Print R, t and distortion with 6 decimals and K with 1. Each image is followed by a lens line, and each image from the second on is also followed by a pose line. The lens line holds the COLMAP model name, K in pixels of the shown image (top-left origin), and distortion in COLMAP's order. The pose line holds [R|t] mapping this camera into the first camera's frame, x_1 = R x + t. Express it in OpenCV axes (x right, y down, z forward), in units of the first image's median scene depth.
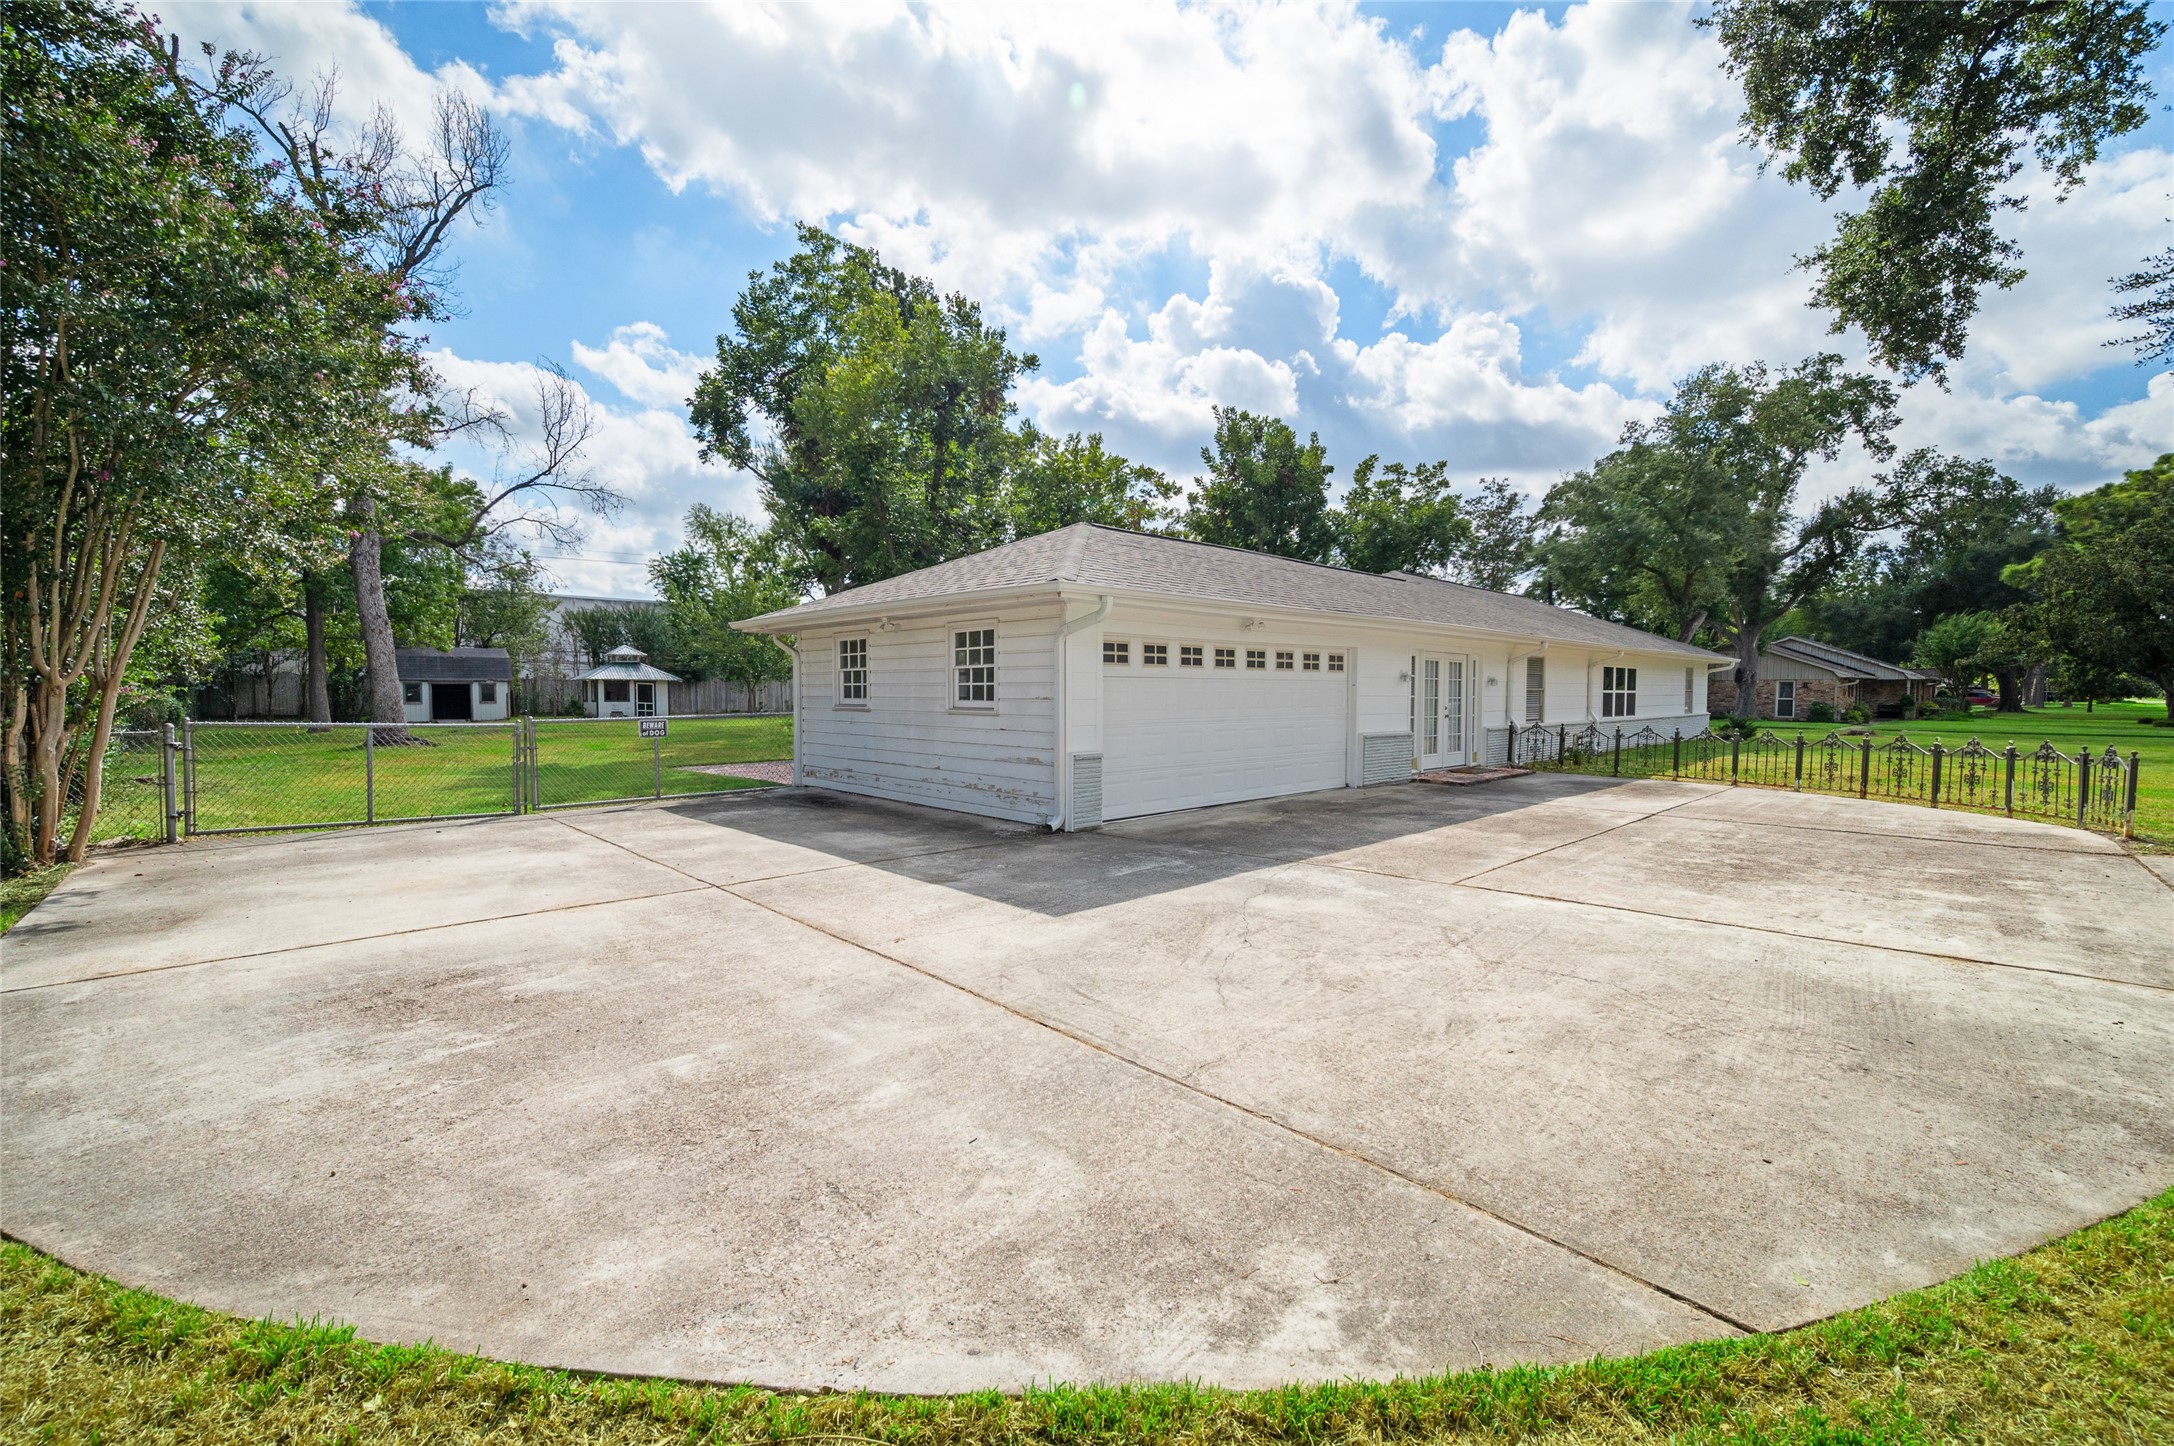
lens RADIAL K [[861.5, 0, 1091.7], [0, 861.5, 717.1], [0, 0, 1]] dist [0.001557, 0.000016]
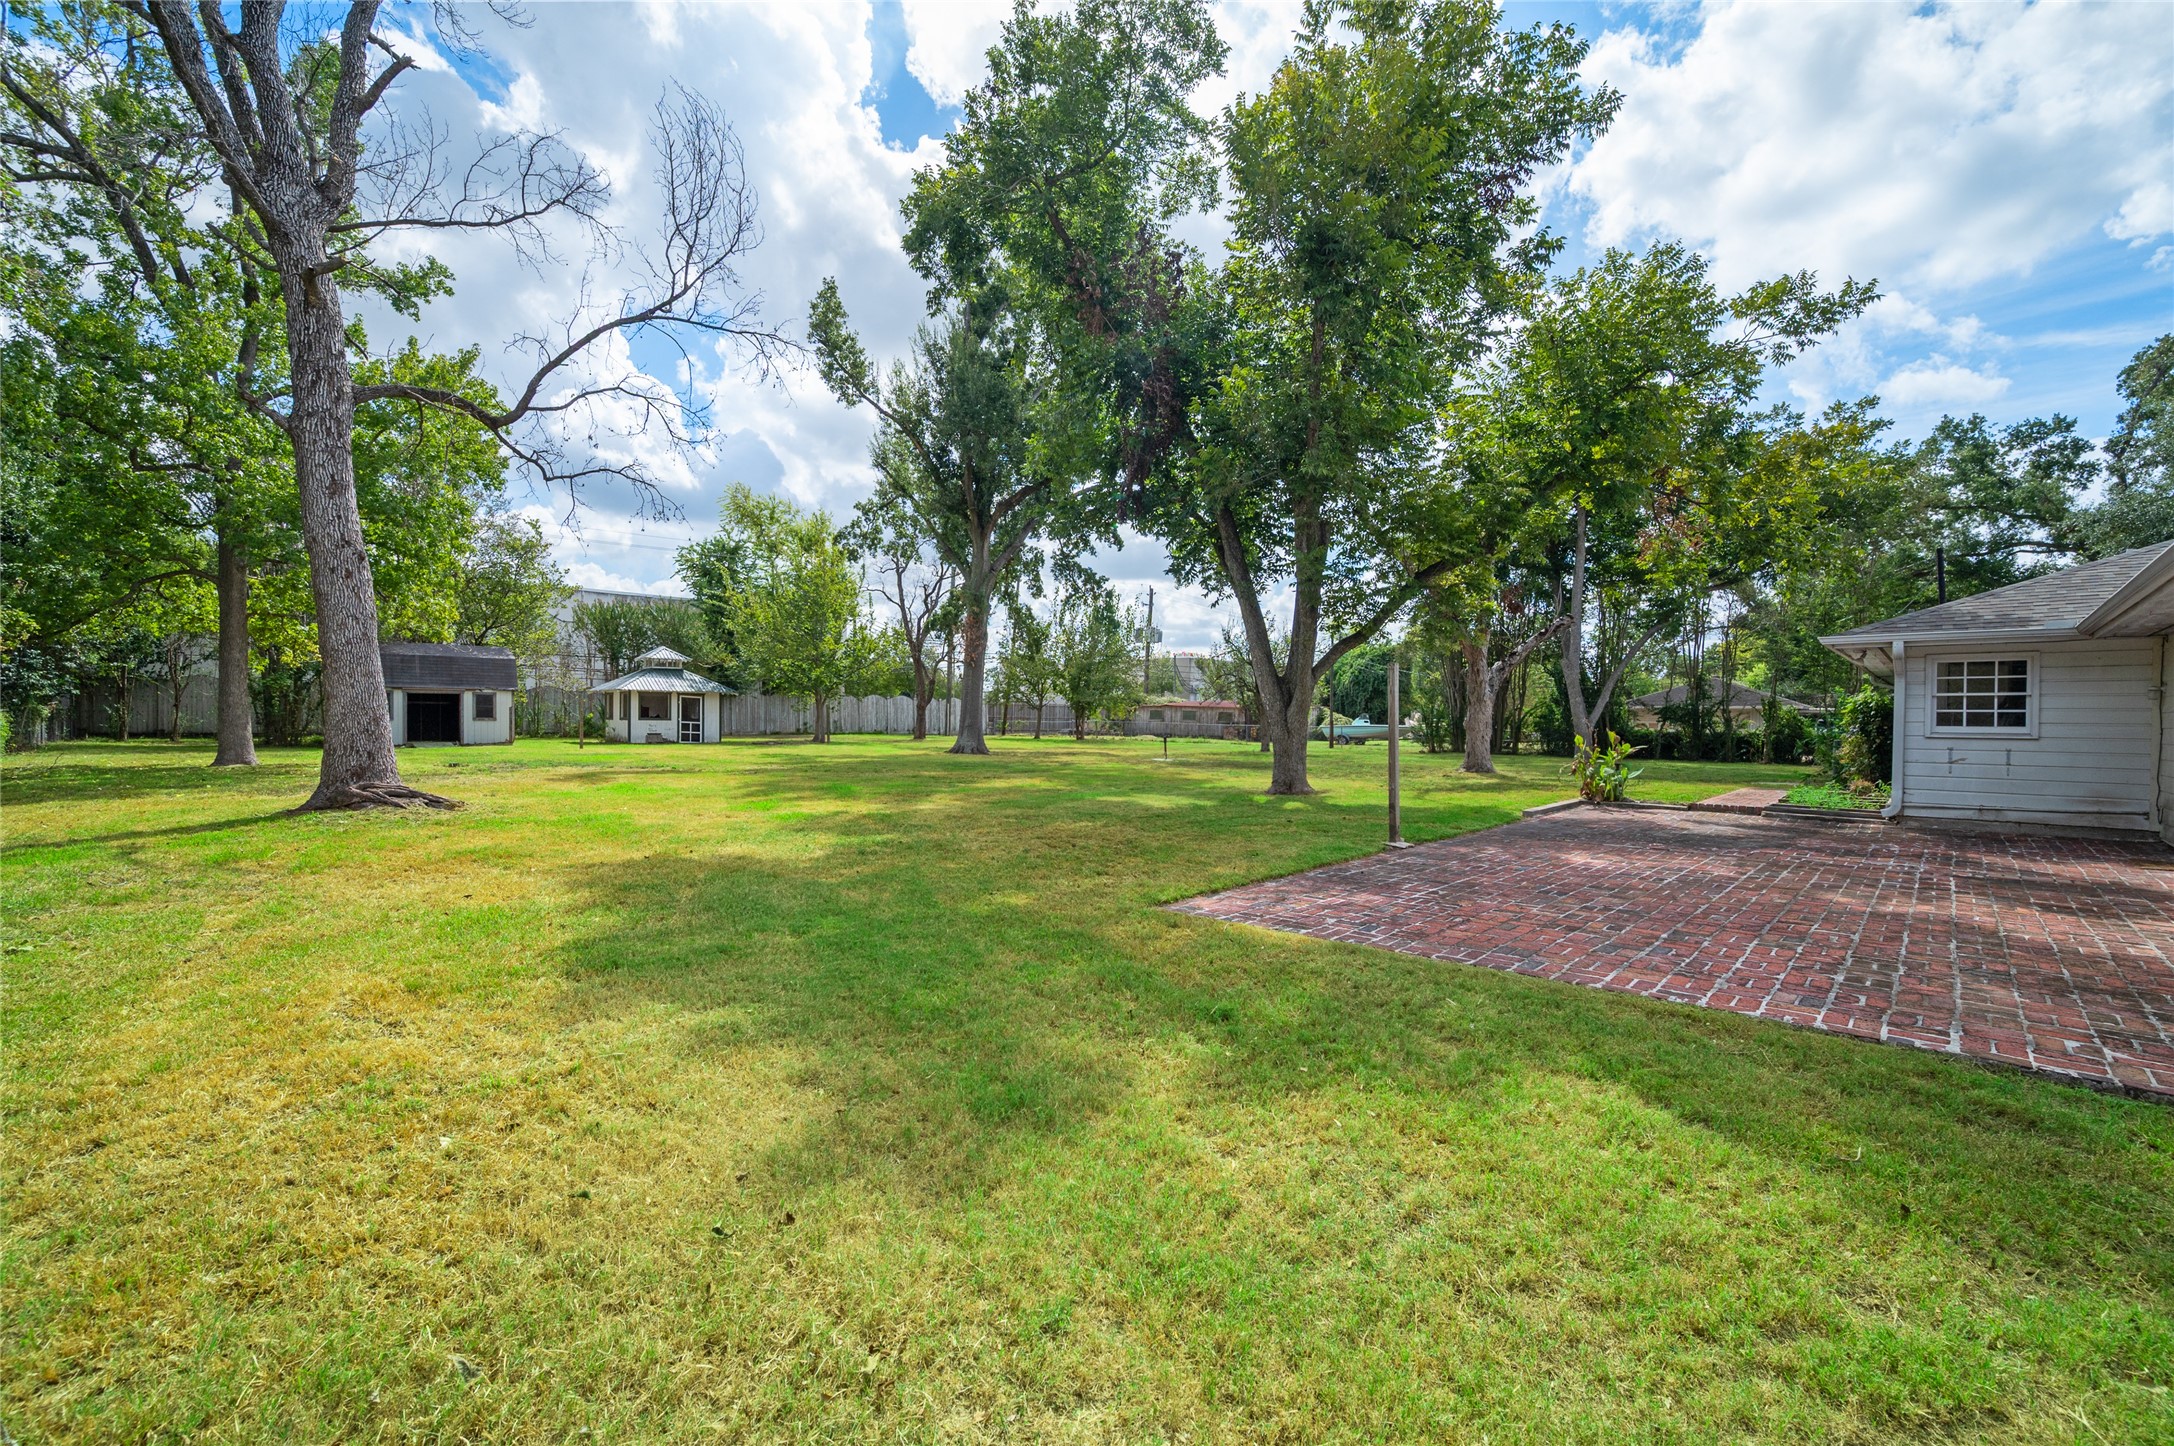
lens RADIAL K [[861.5, 0, 1103.8], [0, 861.5, 720.5], [0, 0, 1]] dist [0.001557, 0.000016]
pose [[0.998928, 0.013187, 0.044384, -0.185133], [-0.012110, 0.999628, -0.024454, -0.003915], [-0.044690, 0.023890, 0.998715, 0.219169]]
